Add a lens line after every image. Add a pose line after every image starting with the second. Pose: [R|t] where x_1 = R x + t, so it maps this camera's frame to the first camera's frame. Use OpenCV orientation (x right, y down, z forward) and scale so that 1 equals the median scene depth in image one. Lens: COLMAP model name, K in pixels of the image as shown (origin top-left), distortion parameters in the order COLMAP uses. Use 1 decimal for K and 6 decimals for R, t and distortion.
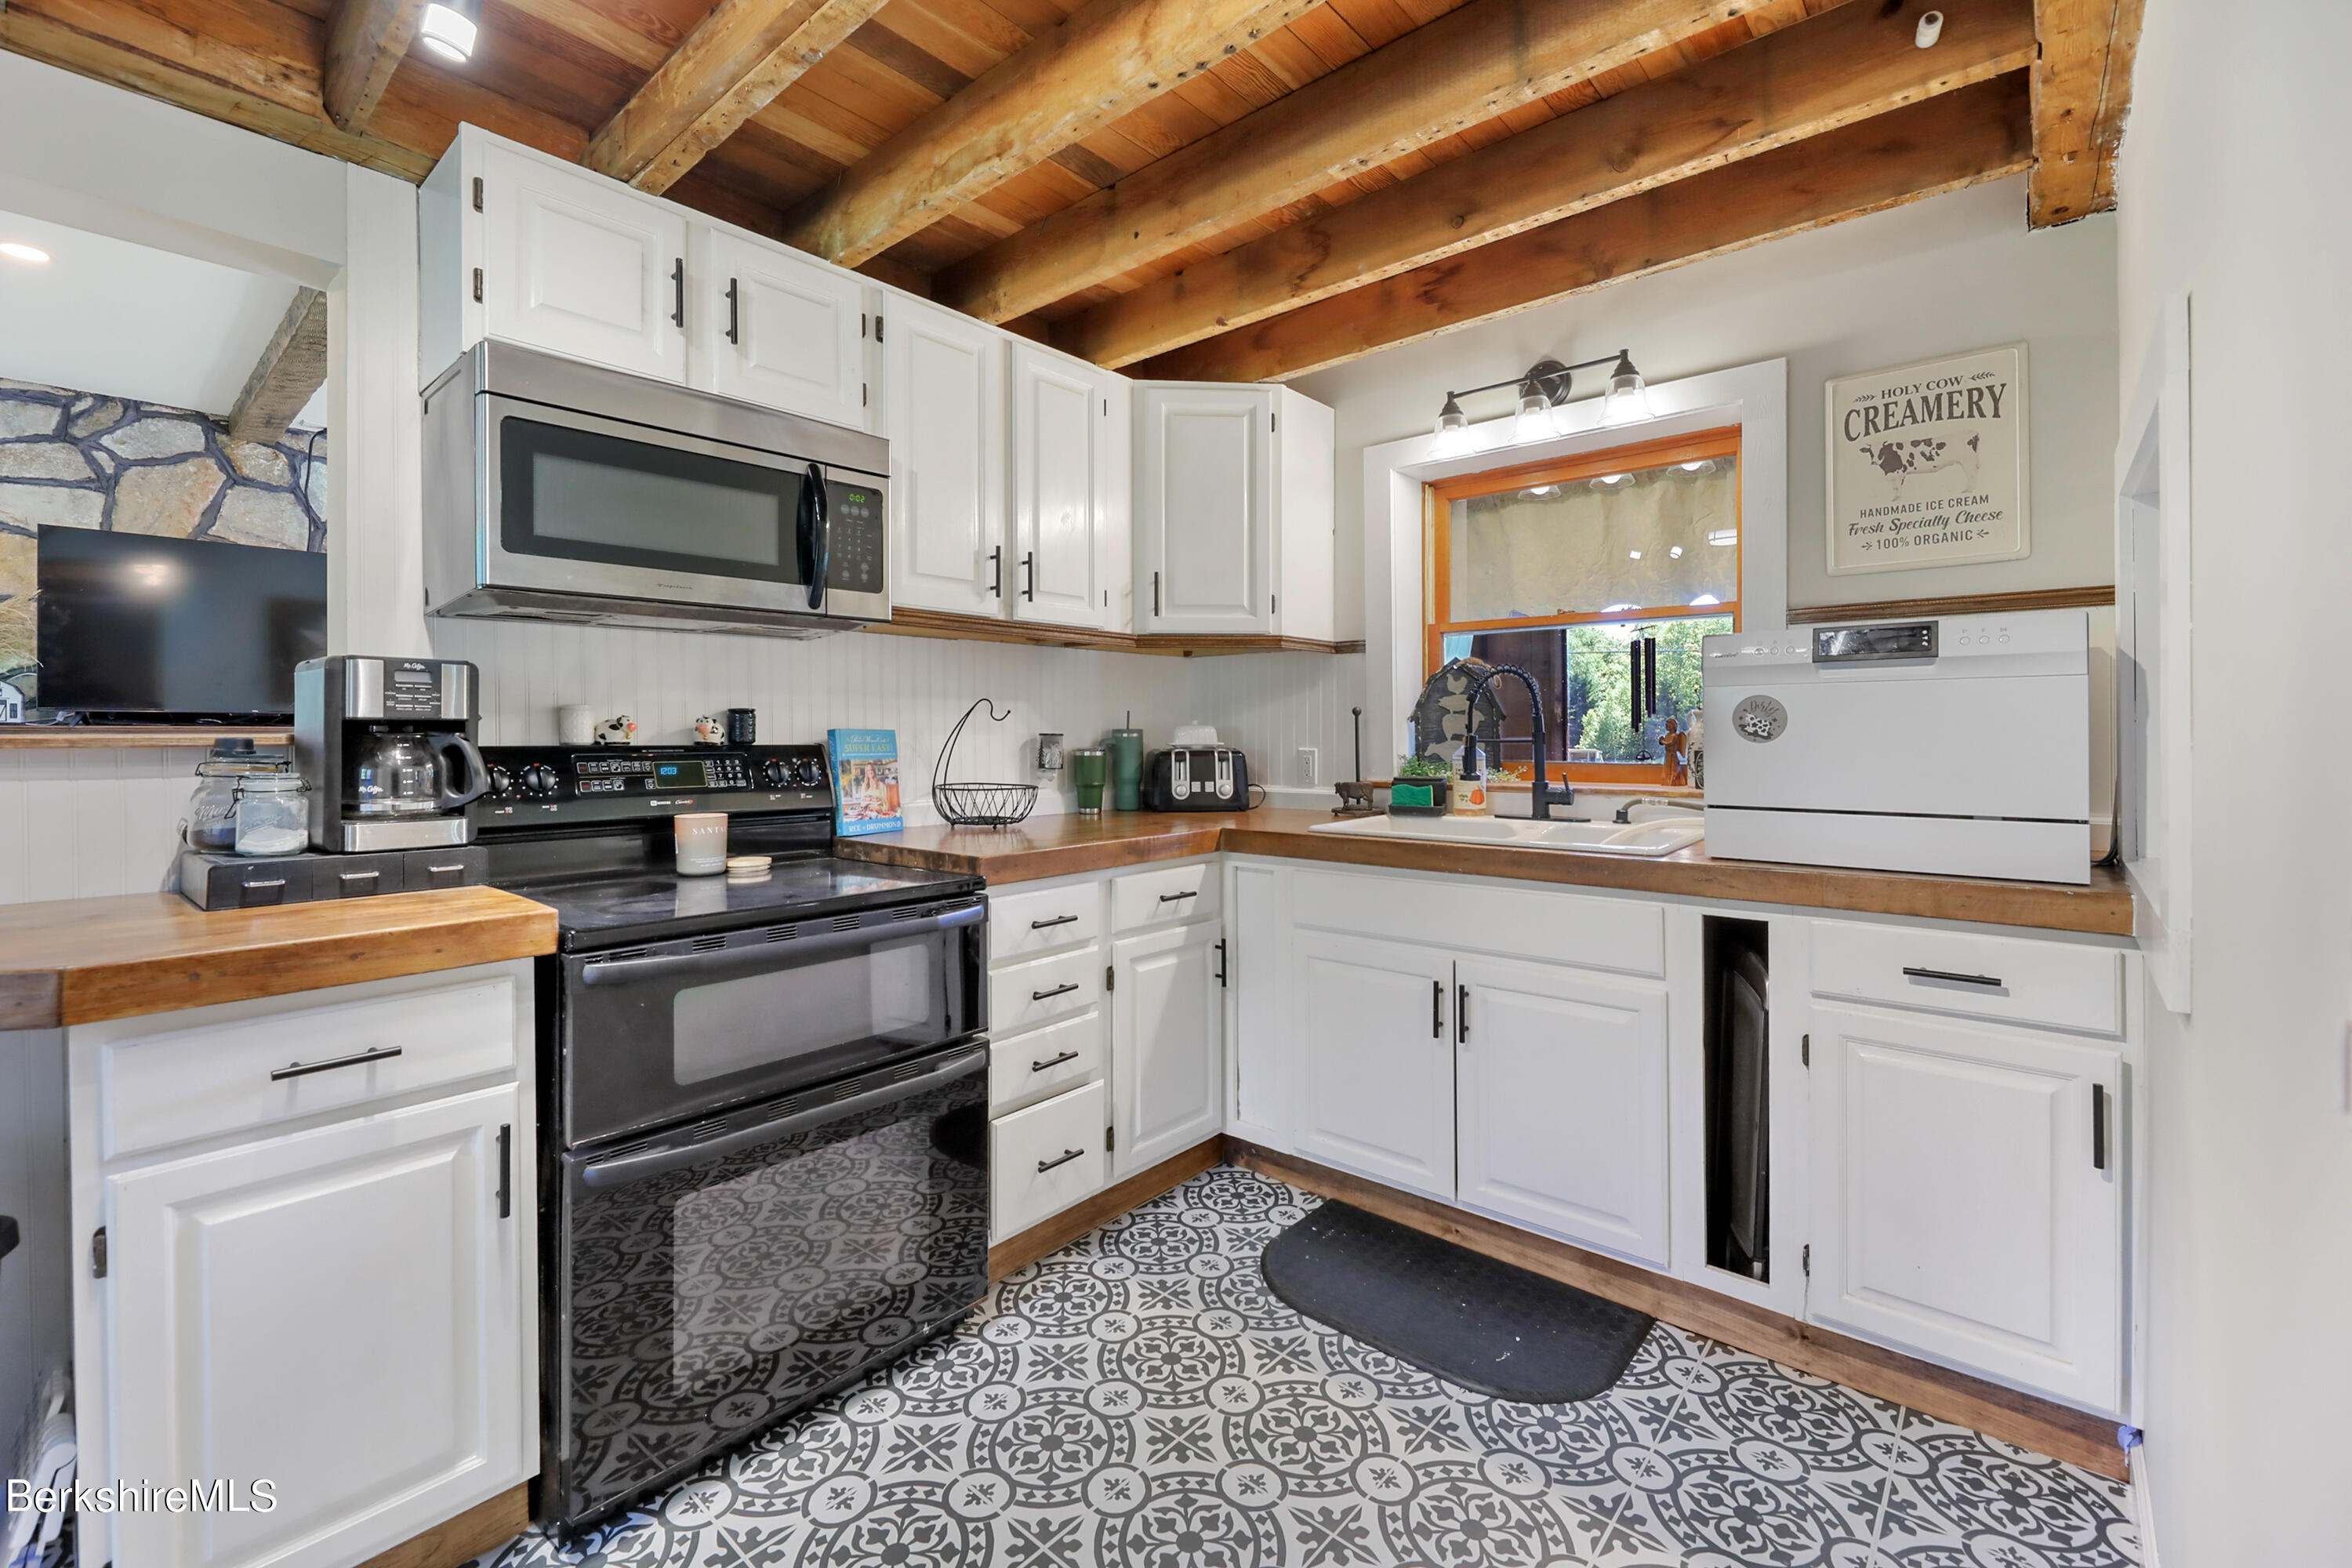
lens RADIAL K [[992.9, 0, 1183.6], [0, 992.9, 734.7], [0, 0, 1]] dist [-0.000379, -0.003696]
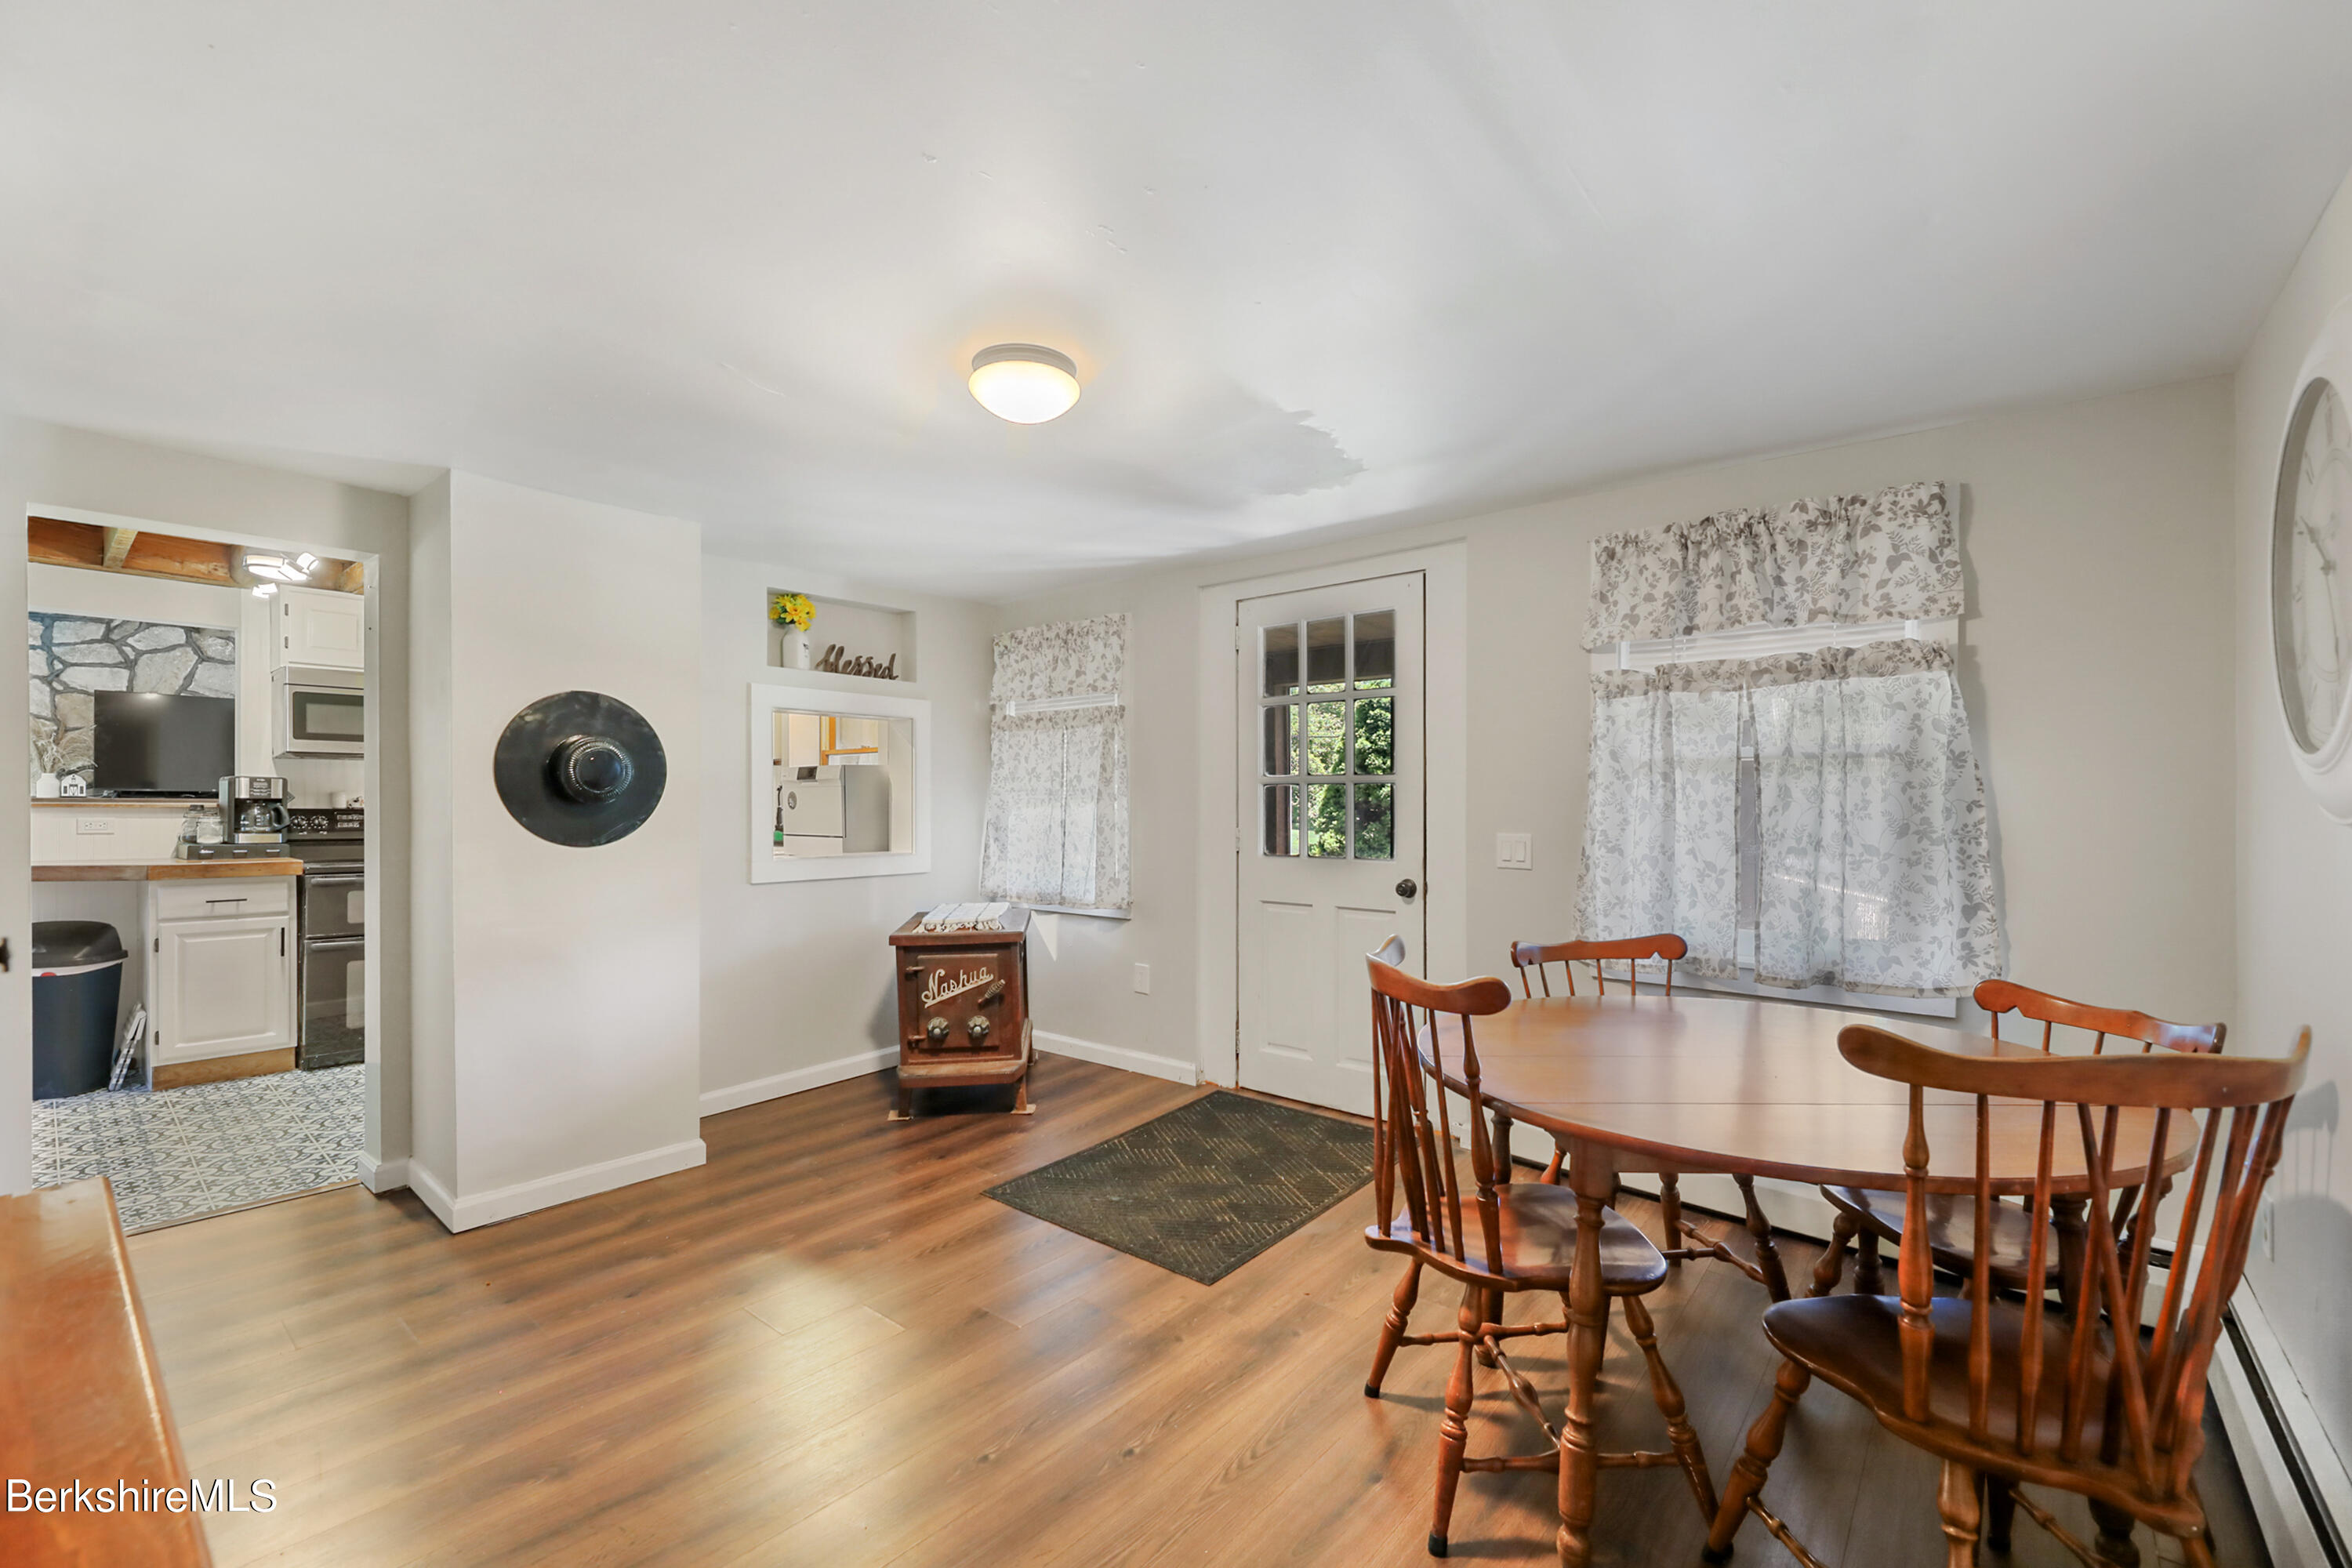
lens RADIAL K [[977.4, 0, 1202.8], [0, 977.4, 815.0], [0, 0, 1]] dist [0.001698, -0.006211]
pose [[0.999541, 0.006768, 0.029539, 1.805697], [-0.006907, 0.999966, 0.004613, 0.000811], [-0.029507, -0.004815, 0.999553, -1.835511]]
